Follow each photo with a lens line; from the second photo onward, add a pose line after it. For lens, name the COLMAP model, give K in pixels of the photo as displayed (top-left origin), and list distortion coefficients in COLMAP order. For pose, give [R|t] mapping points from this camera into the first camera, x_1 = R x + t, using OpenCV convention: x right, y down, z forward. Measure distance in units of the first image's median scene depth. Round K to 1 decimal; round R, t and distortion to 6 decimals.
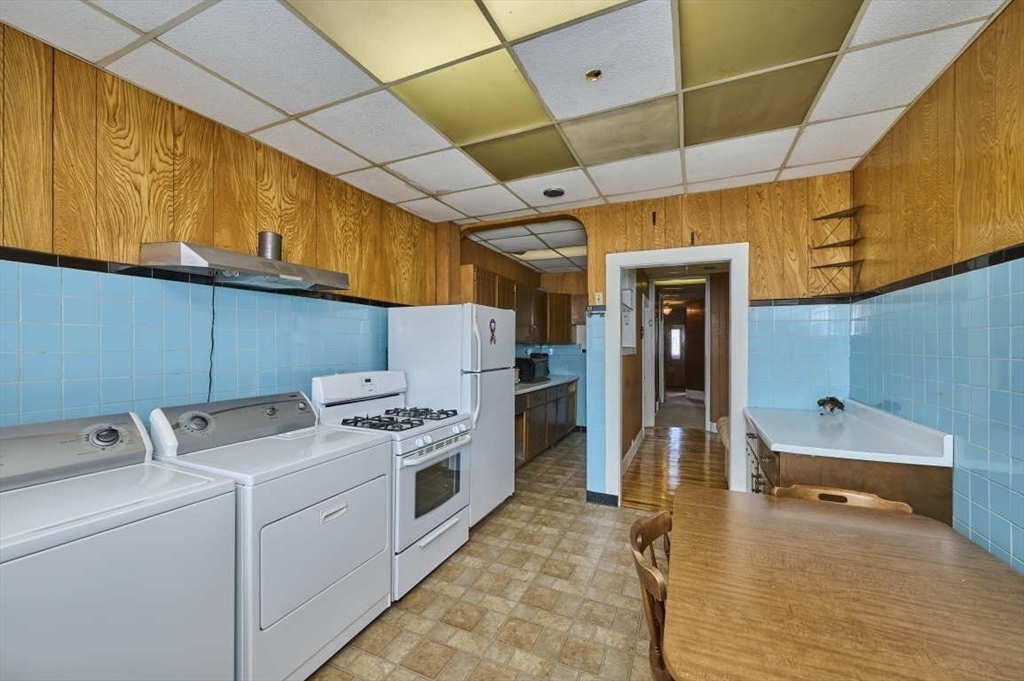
lens RADIAL K [[404.6, 0, 511.9], [0, 404.6, 343.9], [0, 0, 1]] dist [-0.002001, -0.000329]
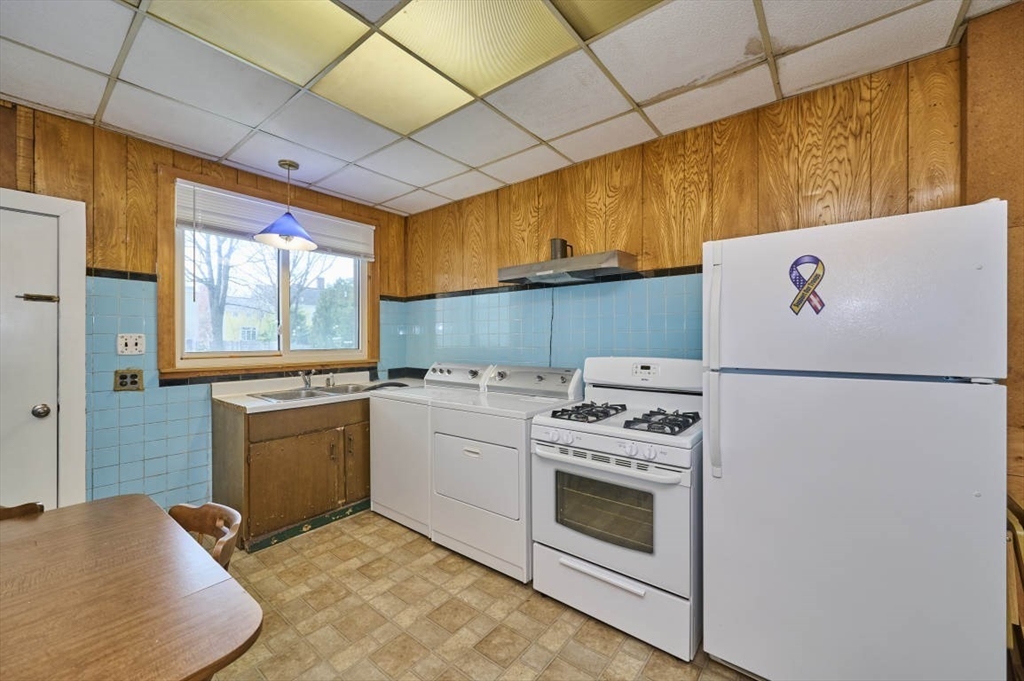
lens RADIAL K [[404.6, 0, 511.1], [0, 404.6, 339.6], [0, 0, 1]] dist [-0.002001, -0.000329]
pose [[-0.252680, -0.000101, -0.967550, 0.566899], [0.005156, 0.999986, -0.001451, 0.034709], [0.967536, -0.005356, -0.252676, 1.016499]]
